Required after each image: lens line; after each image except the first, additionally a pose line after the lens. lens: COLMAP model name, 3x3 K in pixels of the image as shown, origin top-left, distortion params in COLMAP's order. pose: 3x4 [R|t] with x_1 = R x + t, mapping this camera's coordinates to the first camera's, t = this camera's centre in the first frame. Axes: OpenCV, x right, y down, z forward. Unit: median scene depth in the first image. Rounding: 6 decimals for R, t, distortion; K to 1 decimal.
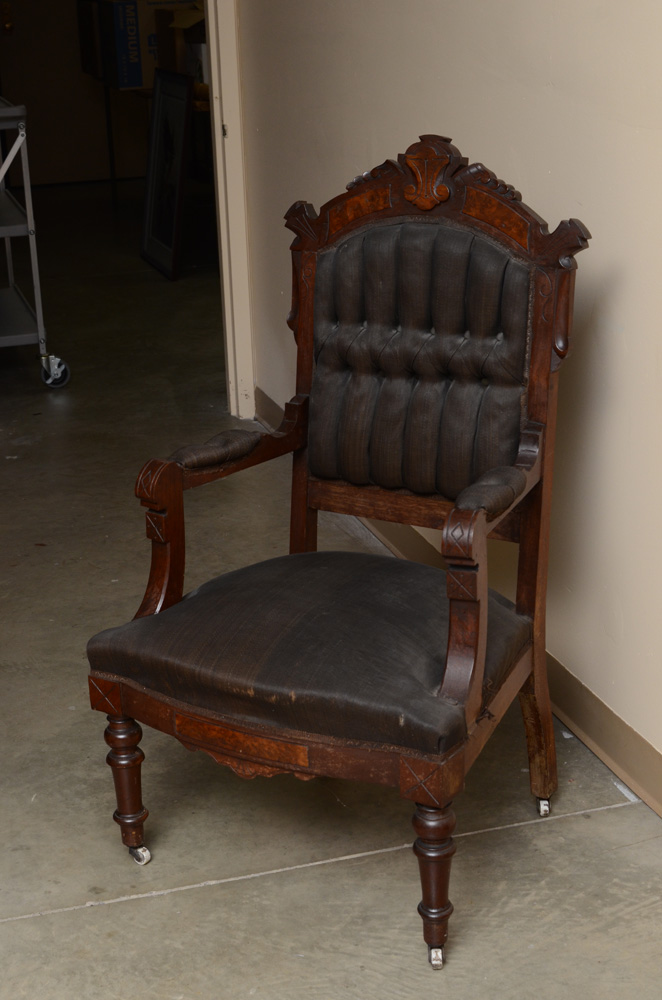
lens RADIAL K [[1628.9, 0, 331.0], [0, 1628.9, 500.0], [0, 0, 1]] dist [0.037490, 0.080441]
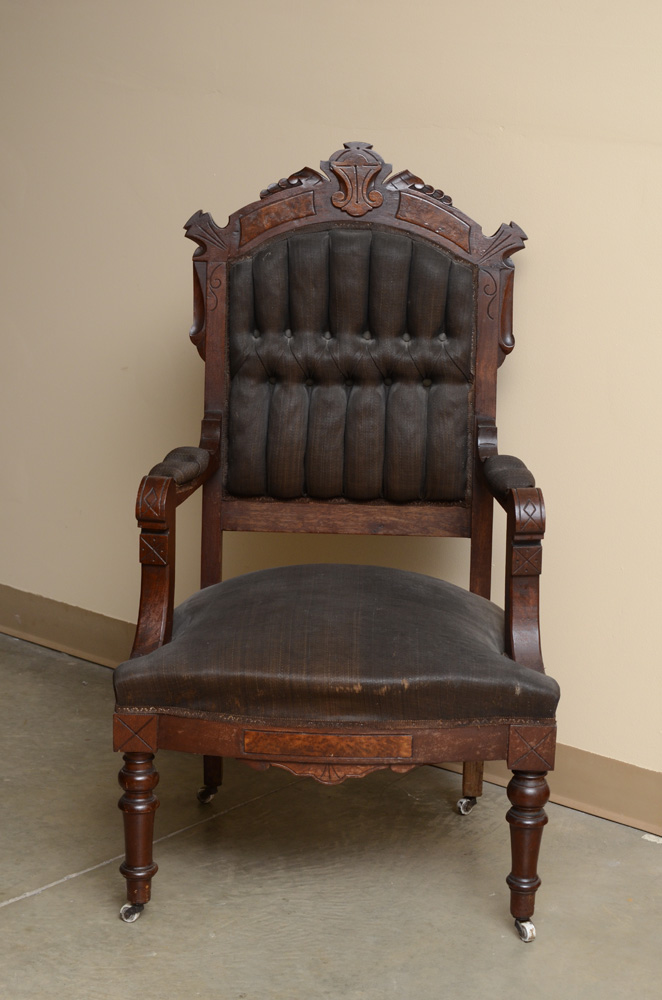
lens RADIAL K [[2045.7, 0, 331.0], [0, 2045.7, 500.0], [0, 0, 1]] dist [0.048412, 0.203732]
pose [[0.859335, -0.066912, 0.507018, -0.621188], [0.106511, 0.993080, -0.049464, 0.058477], [-0.500199, 0.096509, 0.860515, -0.065193]]
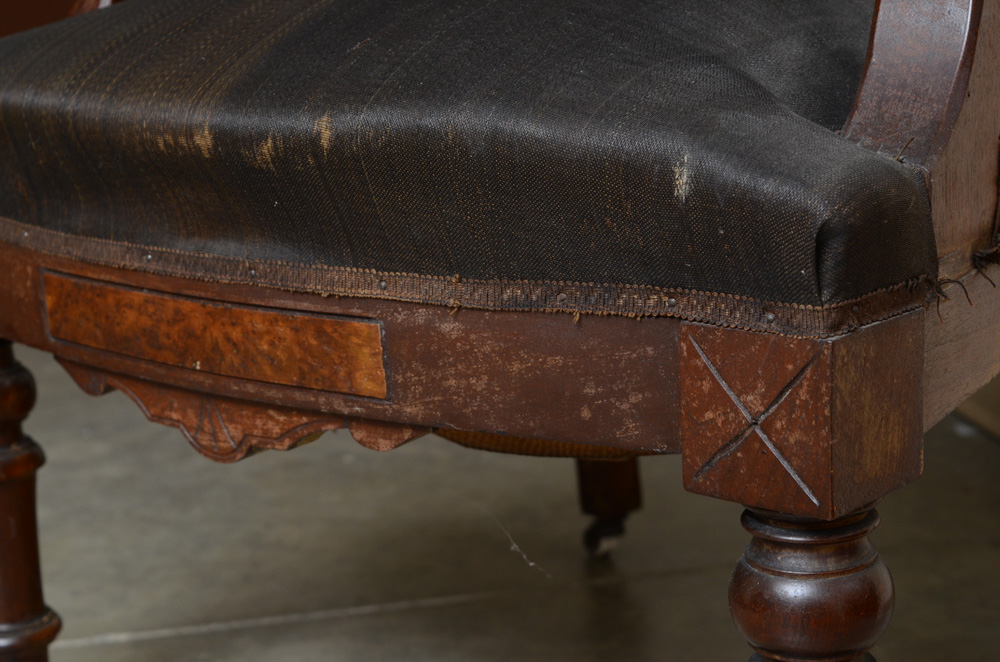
lens RADIAL K [[2045.7, 0, 500.0], [0, 2045.7, 331.0], [0, 0, 1]] dist [0.048412, 0.203732]
pose [[0.986843, 0.022039, -0.160172, 0.059494], [-0.034250, 0.996679, -0.073880, 0.162305], [0.158012, 0.078394, 0.984320, 0.580762]]
